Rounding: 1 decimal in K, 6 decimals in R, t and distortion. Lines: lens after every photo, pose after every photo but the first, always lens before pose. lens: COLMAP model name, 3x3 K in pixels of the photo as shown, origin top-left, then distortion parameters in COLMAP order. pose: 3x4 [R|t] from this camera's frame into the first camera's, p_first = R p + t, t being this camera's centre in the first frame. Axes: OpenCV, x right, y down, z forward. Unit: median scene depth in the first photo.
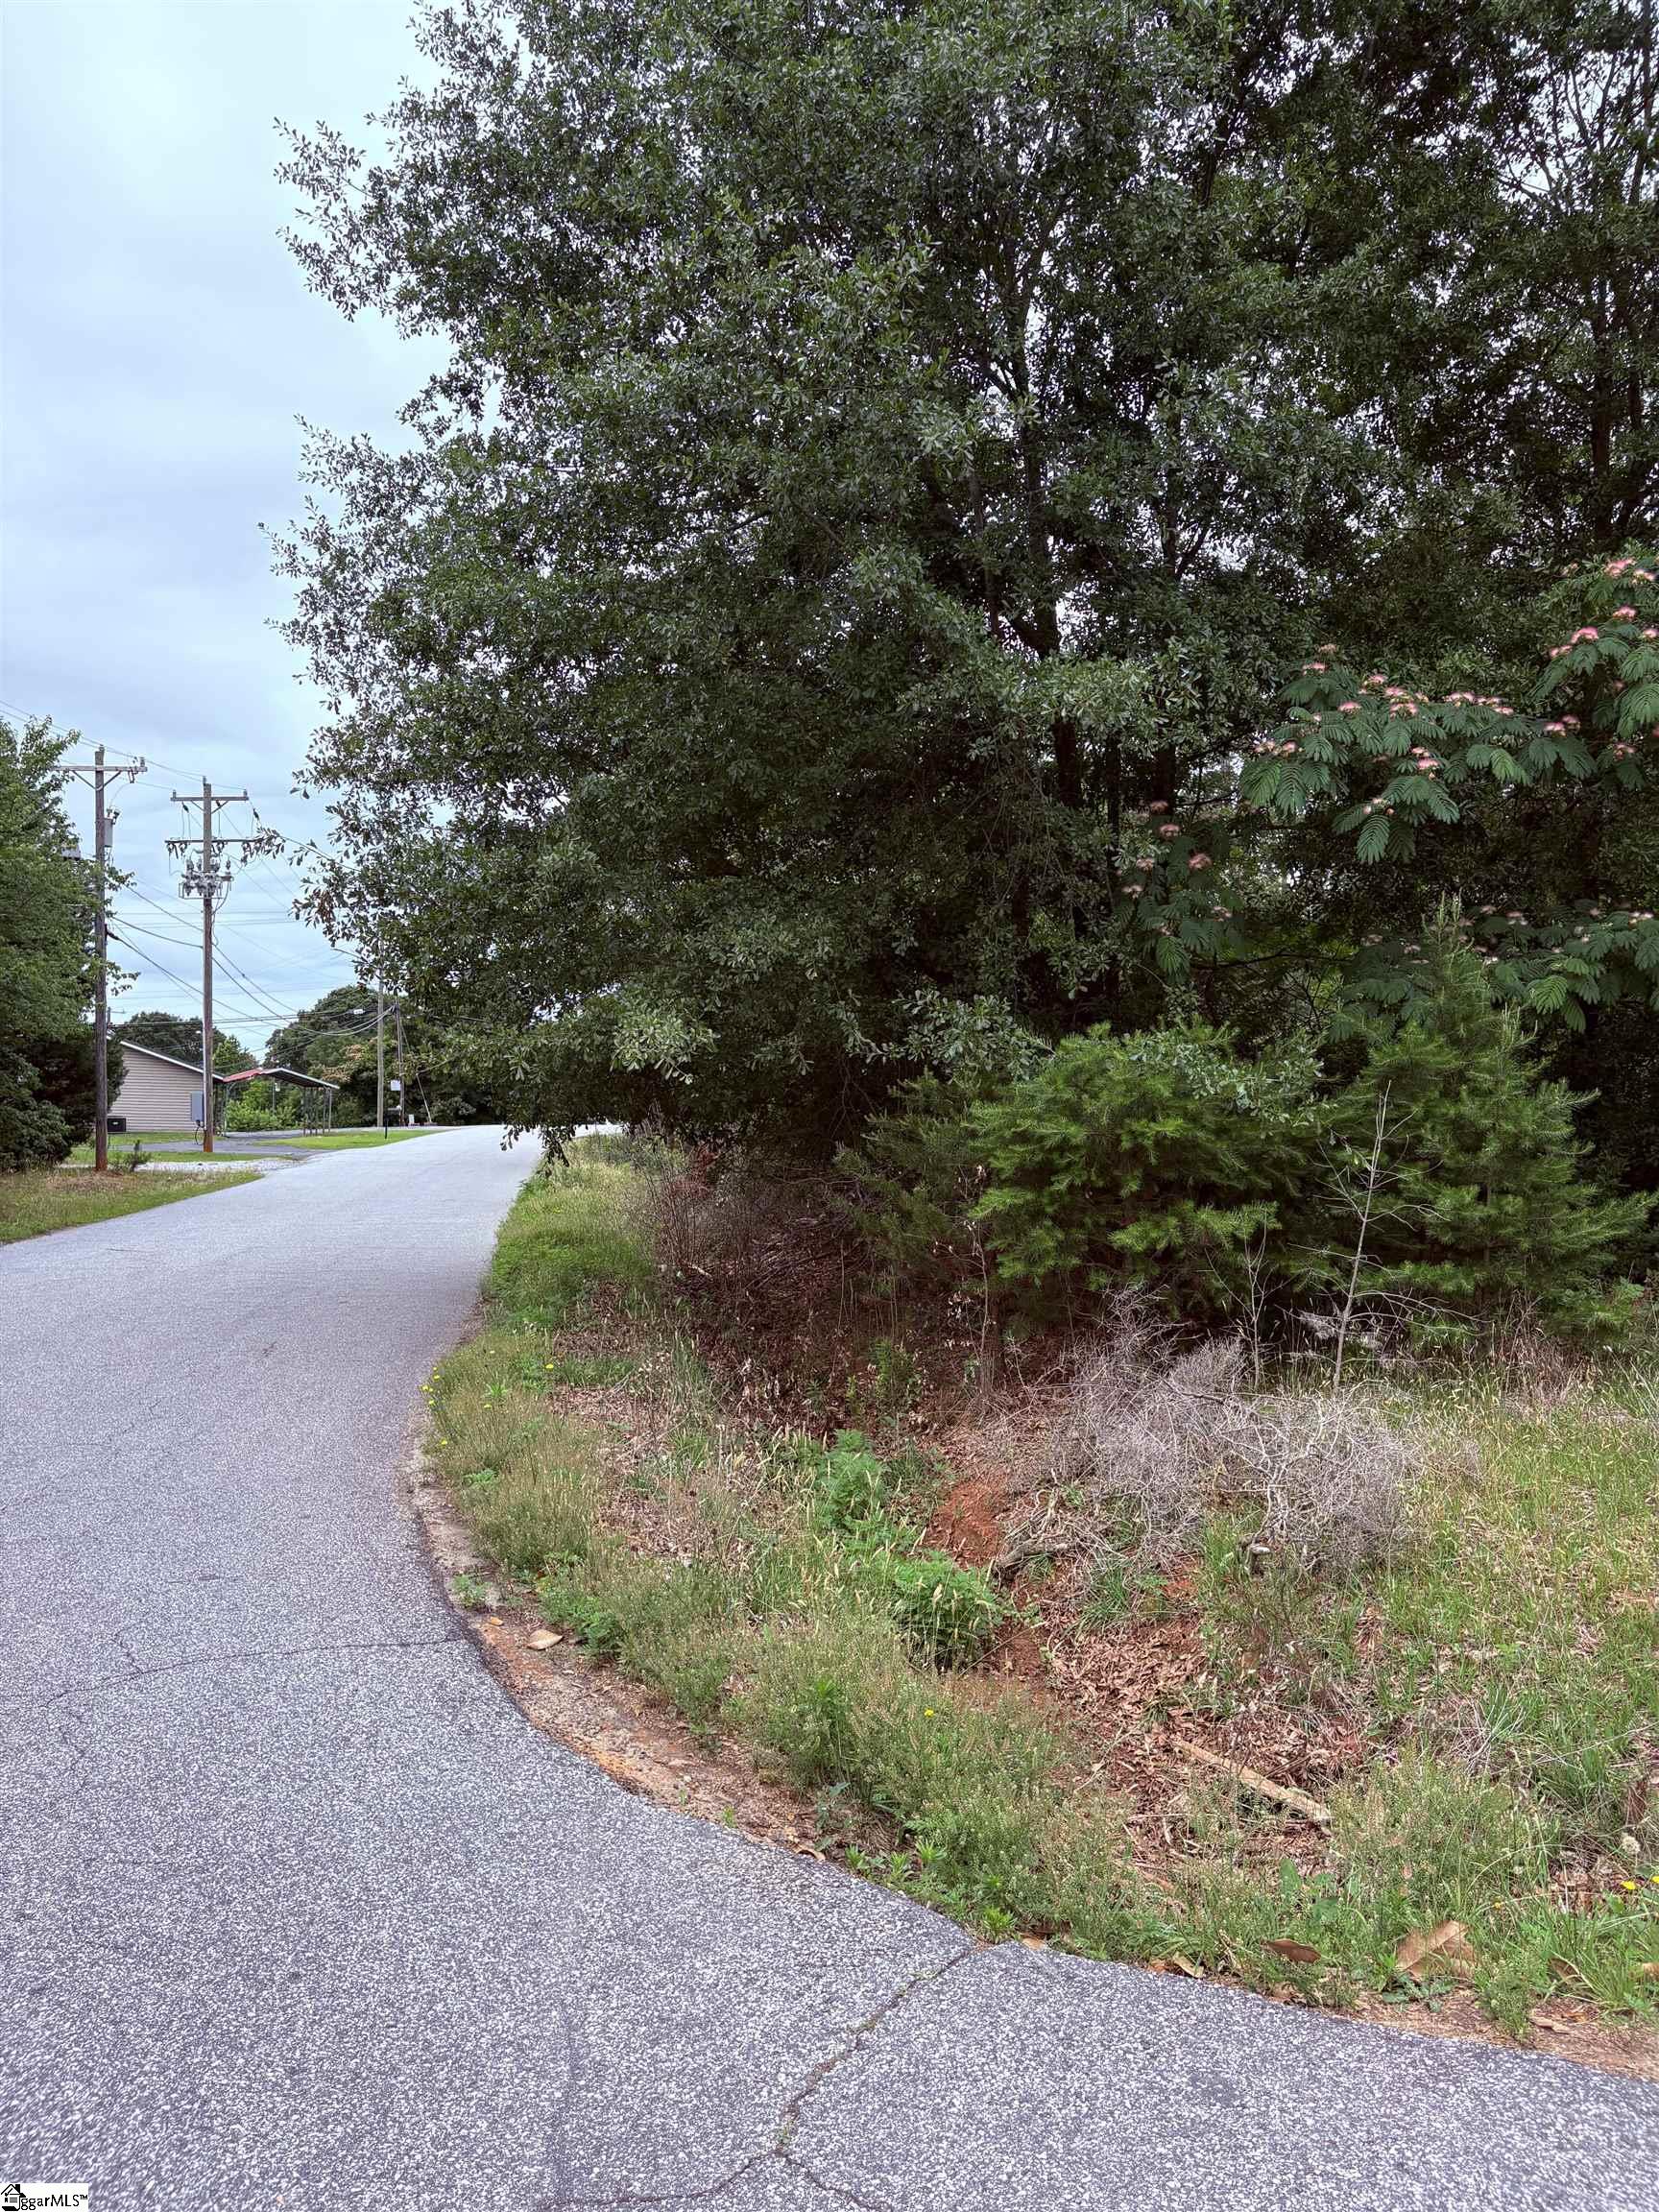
lens RADIAL K [[1677.4, 0, 821.4], [0, 1677.4, 1105.6], [0, 0, 1]] dist [0.055997, -0.005749]
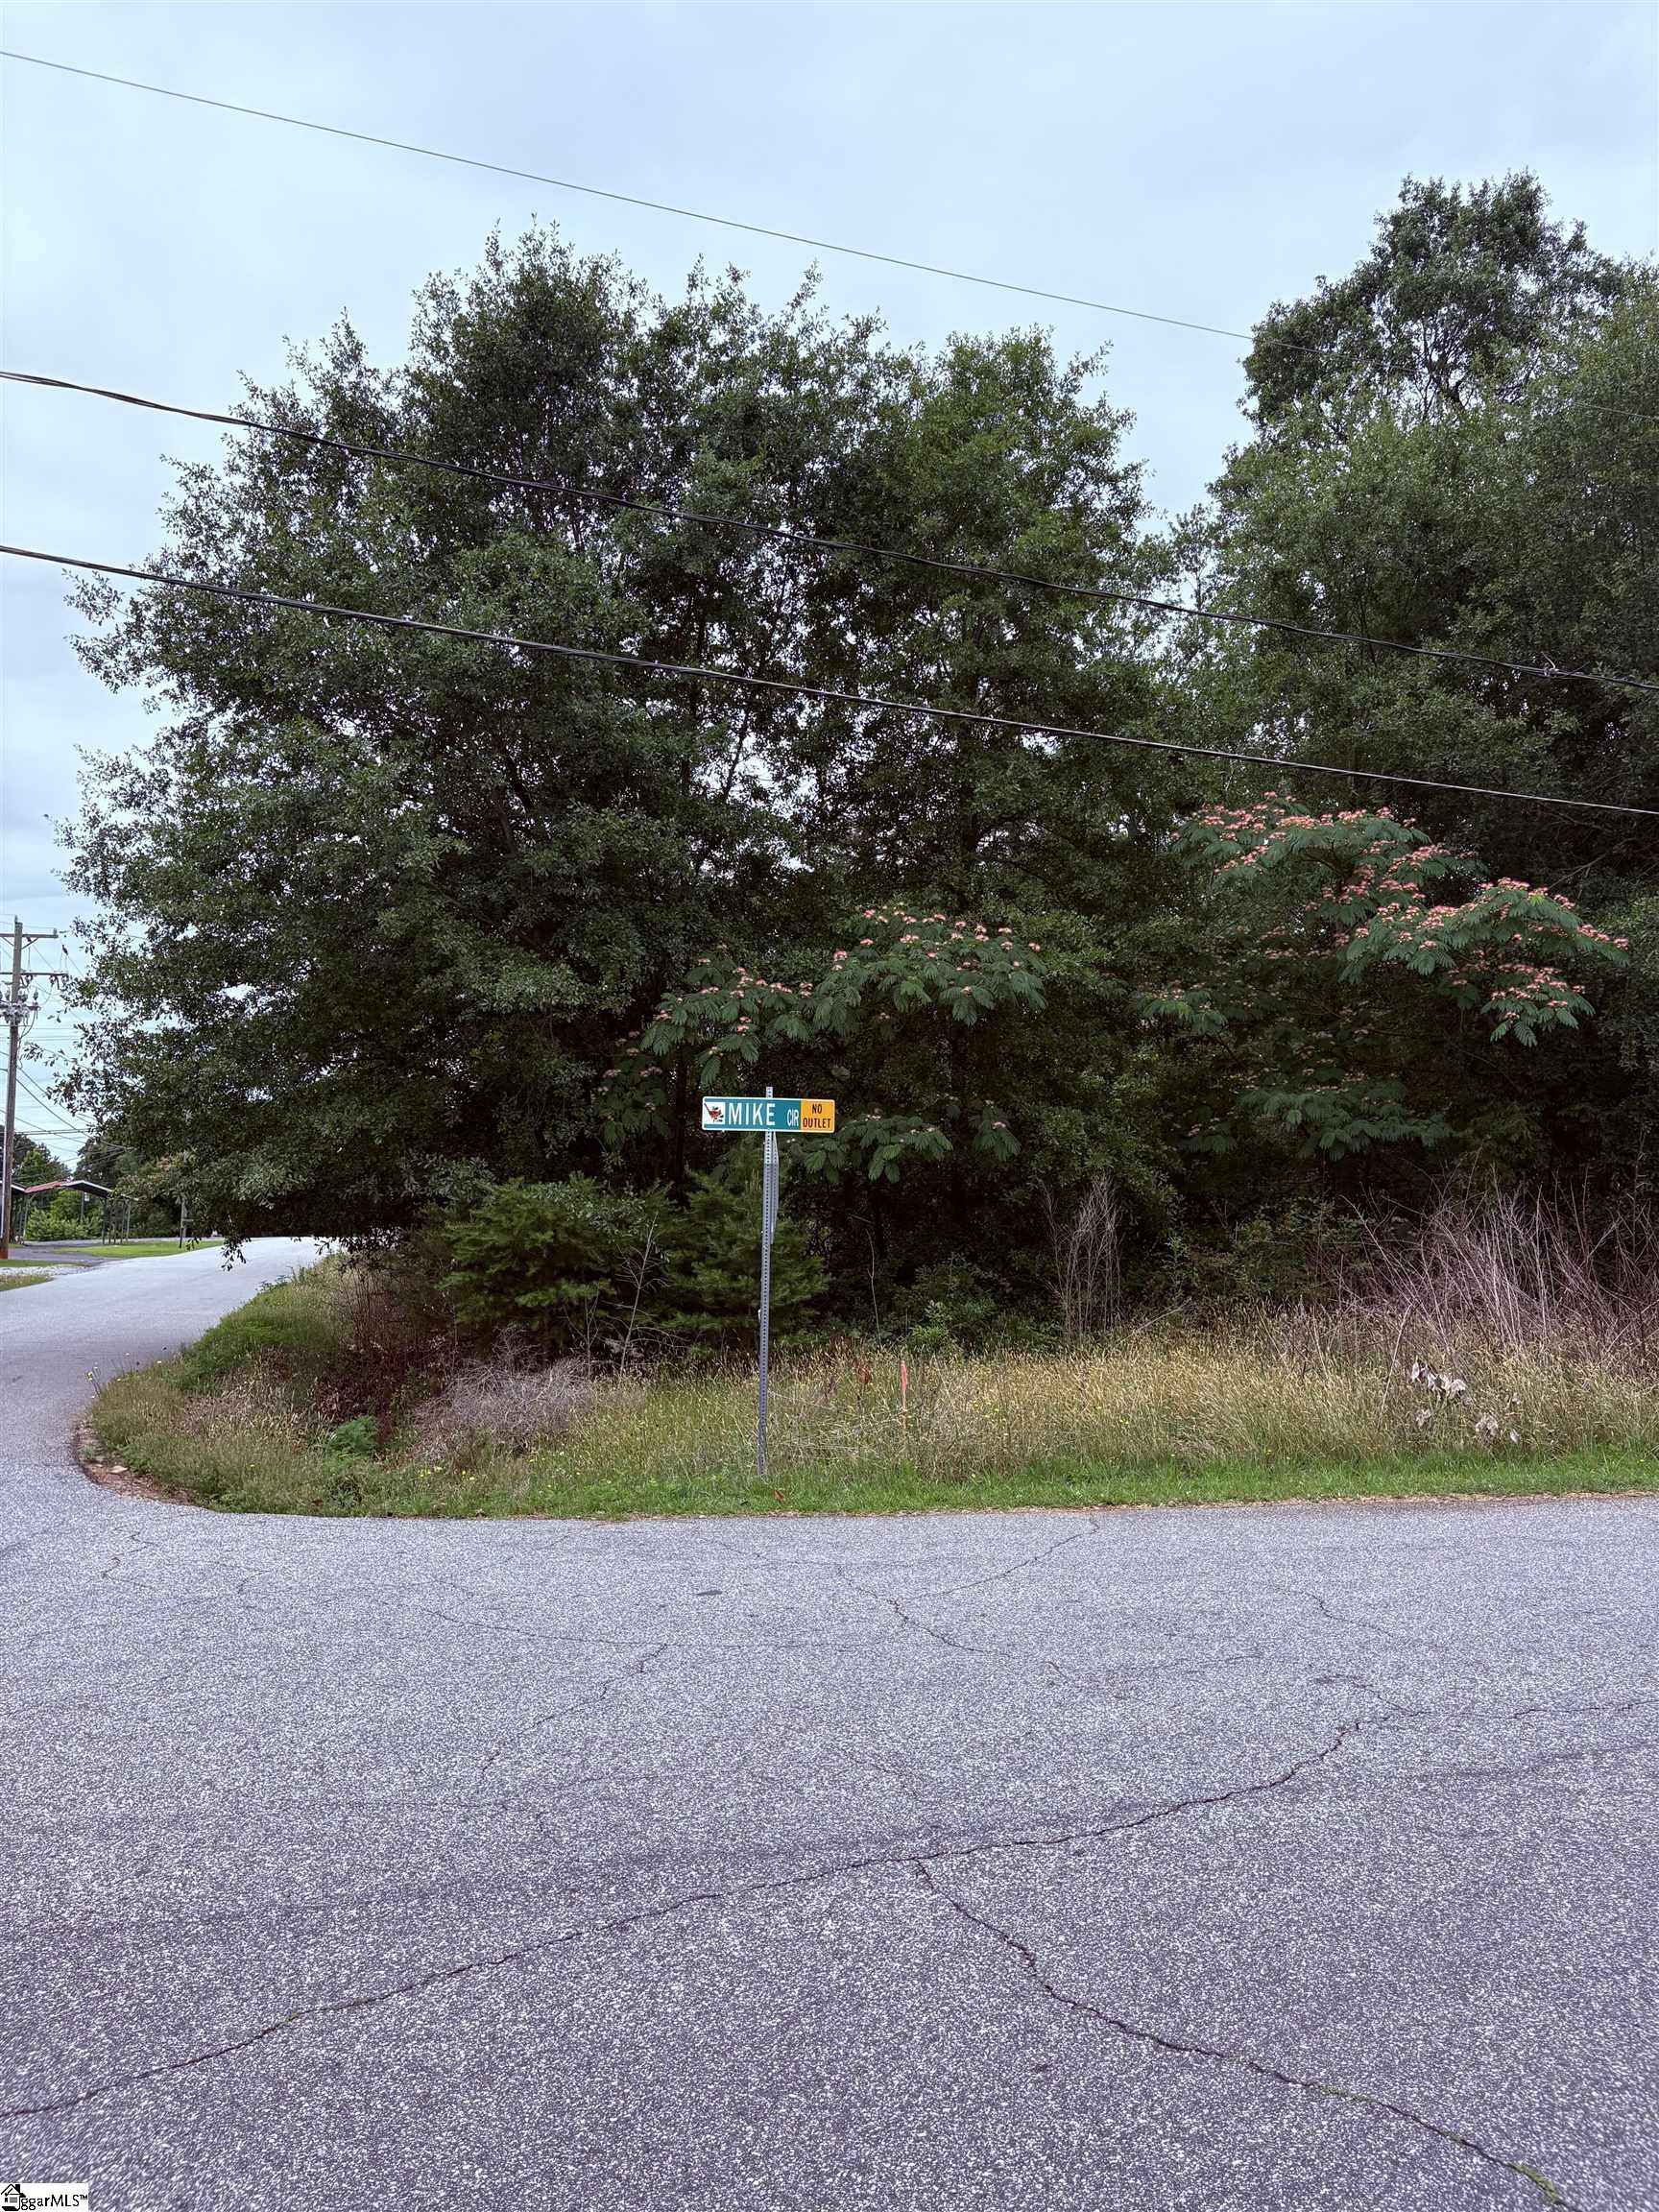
lens RADIAL K [[1677.4, 0, 838.7], [0, 1677.4, 1110.0], [0, 0, 1]] dist [0.055997, -0.005749]
pose [[0.994731, 0.019151, 0.100713, 0.213484], [-0.012394, 0.997657, -0.067289, -0.003418], [-0.101766, 0.065687, 0.992637, -0.522334]]
